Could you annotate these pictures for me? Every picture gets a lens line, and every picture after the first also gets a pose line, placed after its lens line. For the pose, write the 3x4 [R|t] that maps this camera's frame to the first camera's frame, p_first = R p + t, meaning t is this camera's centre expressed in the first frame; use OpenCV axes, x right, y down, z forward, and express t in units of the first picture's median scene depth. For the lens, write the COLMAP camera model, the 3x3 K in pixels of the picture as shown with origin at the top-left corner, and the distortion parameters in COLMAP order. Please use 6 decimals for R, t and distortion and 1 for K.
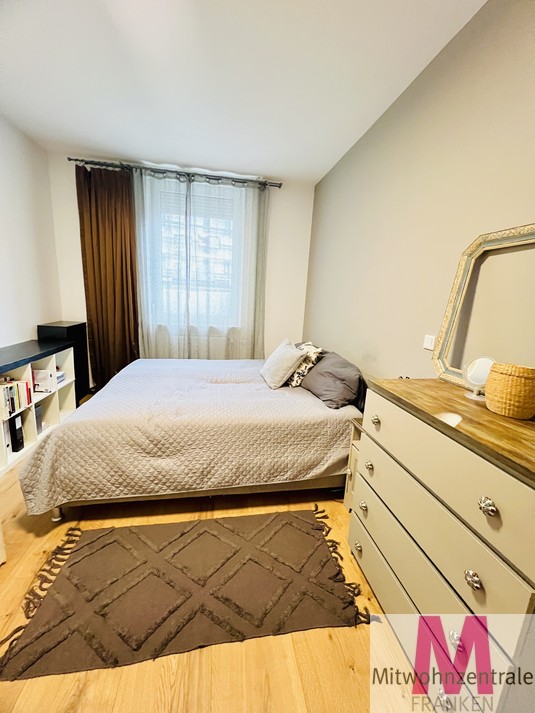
lens RADIAL K [[285.5, 0, 266.9], [0, 285.5, 355.9], [0, 0, 1]] dist [-0.004774, 0.000744]
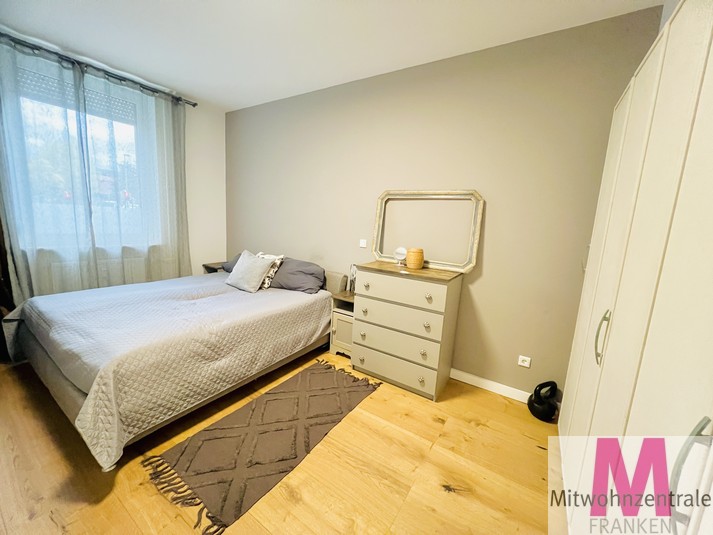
lens RADIAL K [[280.7, 0, 356.4], [0, 280.7, 267.6], [0, 0, 1]] dist [-0.007352, -0.000499]
pose [[0.682737, -0.128007, 0.719363, -0.681171], [0.122575, 0.990647, 0.059947, -0.008477], [-0.720309, 0.047248, 0.692042, -0.175465]]
